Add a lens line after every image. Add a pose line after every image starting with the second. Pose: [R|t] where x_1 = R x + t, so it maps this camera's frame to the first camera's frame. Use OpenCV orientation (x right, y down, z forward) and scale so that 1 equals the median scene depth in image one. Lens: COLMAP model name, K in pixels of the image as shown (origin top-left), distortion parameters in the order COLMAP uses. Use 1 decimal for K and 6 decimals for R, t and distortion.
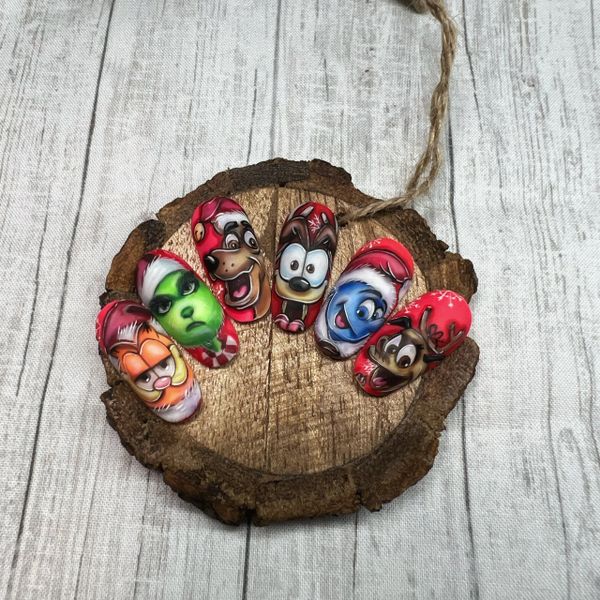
lens RADIAL K [[689.3, 0, 300.0], [0, 689.3, 300.0], [0, 0, 1]] dist [0.002458, -0.010737]
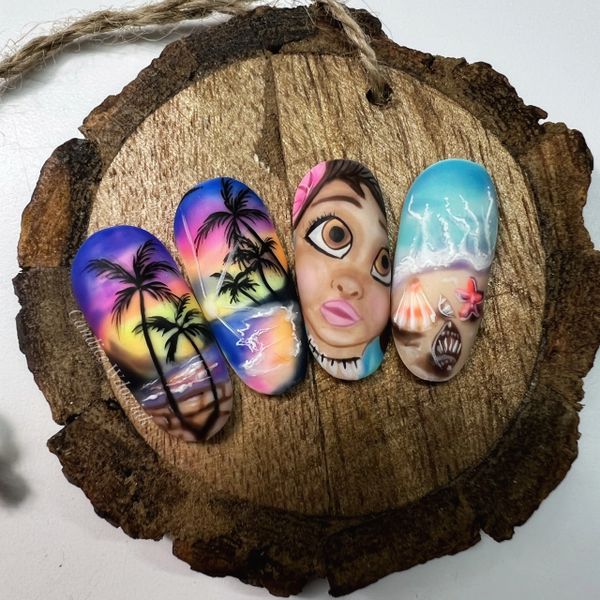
lens RADIAL K [[689.3, 0, 300.0], [0, 689.3, 300.0], [0, 0, 1]] dist [0.002458, -0.010737]
pose [[0.985641, -0.158883, 0.057162, -0.082679], [0.148118, 0.976091, 0.159080, -0.048785], [-0.081071, -0.148329, 0.985609, 0.396136]]
